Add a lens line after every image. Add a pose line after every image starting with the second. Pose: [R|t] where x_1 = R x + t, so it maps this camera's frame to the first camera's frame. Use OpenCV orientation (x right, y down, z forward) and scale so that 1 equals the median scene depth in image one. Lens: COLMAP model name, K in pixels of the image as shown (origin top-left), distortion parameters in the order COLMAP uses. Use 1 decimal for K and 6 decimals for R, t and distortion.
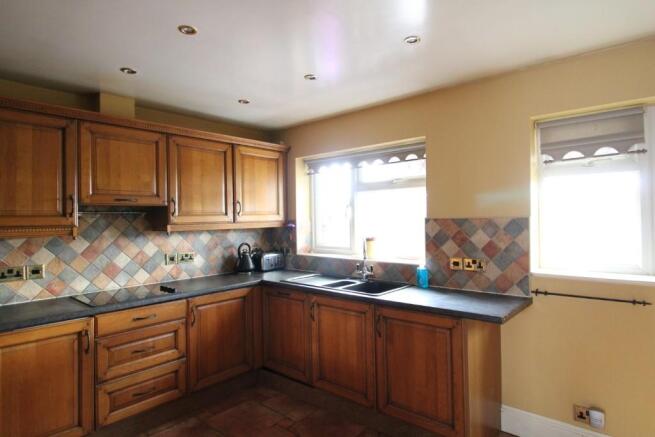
lens RADIAL K [[379.3, 0, 327.5], [0, 379.3, 218.5], [0, 0, 1]] dist [0.002512, 0.000141]
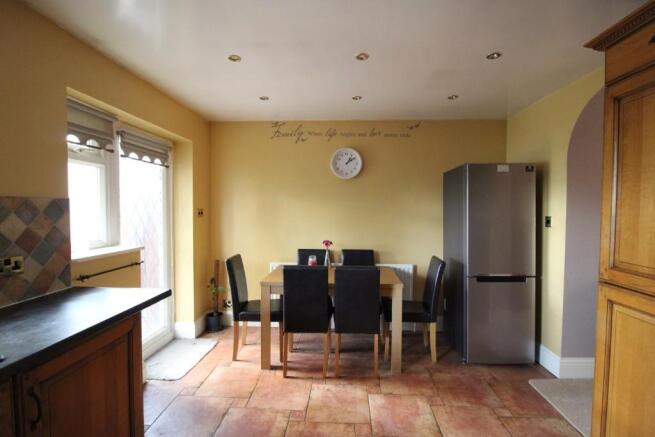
lens RADIAL K [[306.7, 0, 332.4], [0, 306.7, 219.7], [0, 0, 1]] dist [0.001052, -0.011670]
pose [[-0.633817, -0.014538, 0.773346, -0.341836], [0.005573, 0.999712, 0.023362, 0.027519], [-0.773463, 0.019117, -0.633553, 0.799854]]
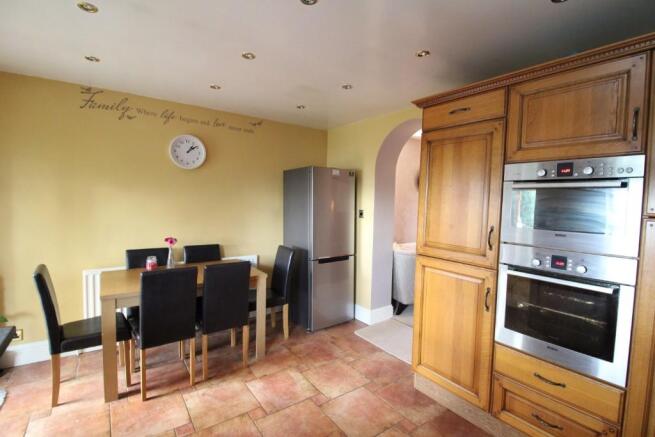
lens RADIAL K [[306.7, 0, 332.4], [0, 306.7, 219.7], [0, 0, 1]] dist [0.001052, -0.011670]
pose [[-0.979085, -0.021431, 0.202320, -0.181567], [-0.008771, 0.997958, 0.063266, 0.003880], [-0.203262, 0.060168, -0.977274, 0.966349]]
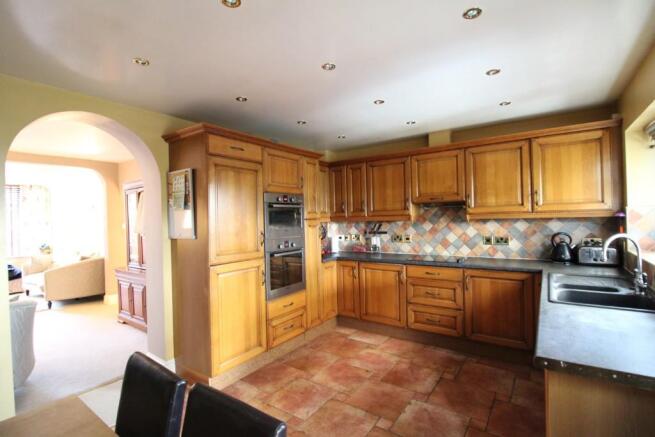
lens RADIAL K [[306.7, 0, 332.4], [0, 306.7, 219.7], [0, 0, 1]] dist [0.001052, -0.011670]
pose [[0.118198, 0.019440, -0.992800, 0.636628], [0.020318, 0.999552, 0.021991, 0.002149], [0.992782, -0.022771, 0.117750, 0.394165]]
